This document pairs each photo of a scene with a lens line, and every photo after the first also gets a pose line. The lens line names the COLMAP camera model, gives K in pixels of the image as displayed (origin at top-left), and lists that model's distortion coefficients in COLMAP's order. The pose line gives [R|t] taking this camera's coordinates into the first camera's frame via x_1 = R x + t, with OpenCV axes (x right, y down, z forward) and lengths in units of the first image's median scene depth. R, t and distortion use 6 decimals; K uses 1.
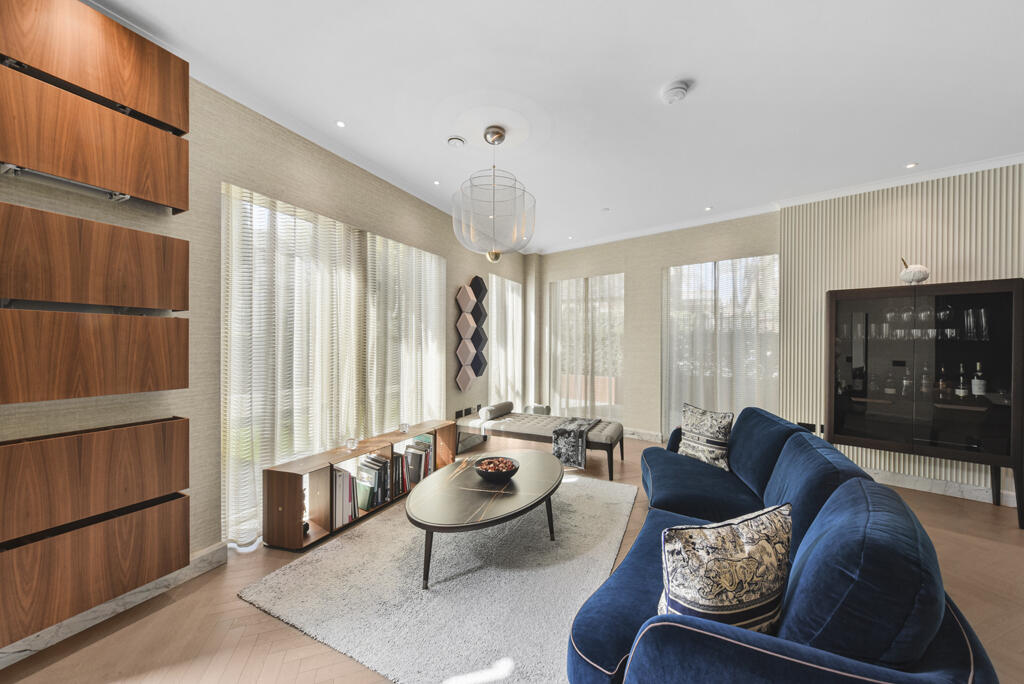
lens RADIAL K [[358.2, 0, 515.7], [0, 358.2, 344.3], [0, 0, 1]] dist [-0.010850, 0.000618]
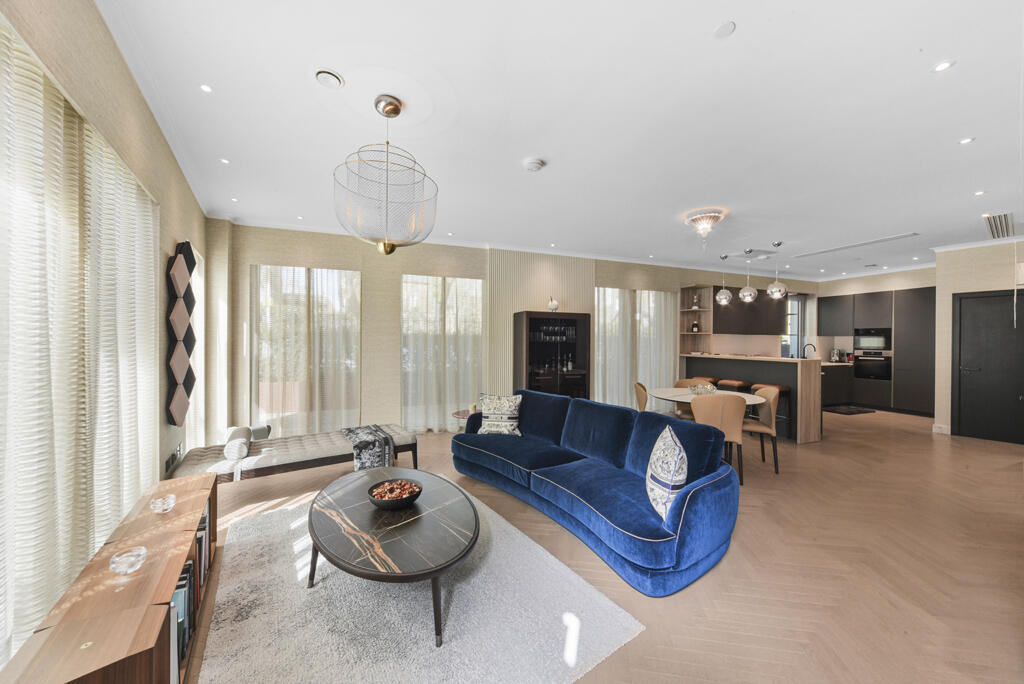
lens RADIAL K [[358.2, 0, 511.6], [0, 358.2, 340.7], [0, 0, 1]] dist [-0.010850, 0.000618]
pose [[0.494796, -0.001692, 0.869007, -0.548907], [-0.001080, 0.999996, 0.002562, -0.023308], [-0.869008, -0.002206, 0.494793, 0.268571]]
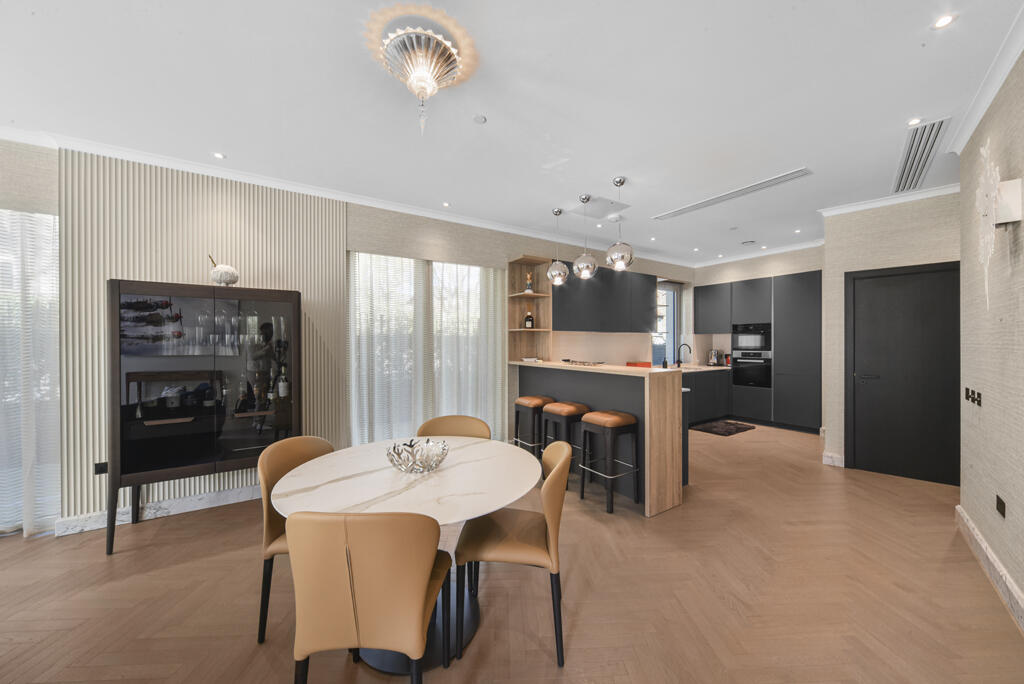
lens RADIAL K [[358.2, 0, 520.0], [0, 358.2, 341.4], [0, 0, 1]] dist [-0.010850, 0.000618]
pose [[0.291575, -0.002645, 0.956544, 0.446311], [0.007916, 0.999969, 0.000353, -0.017949], [-0.956515, 0.007470, 0.291587, -0.008712]]
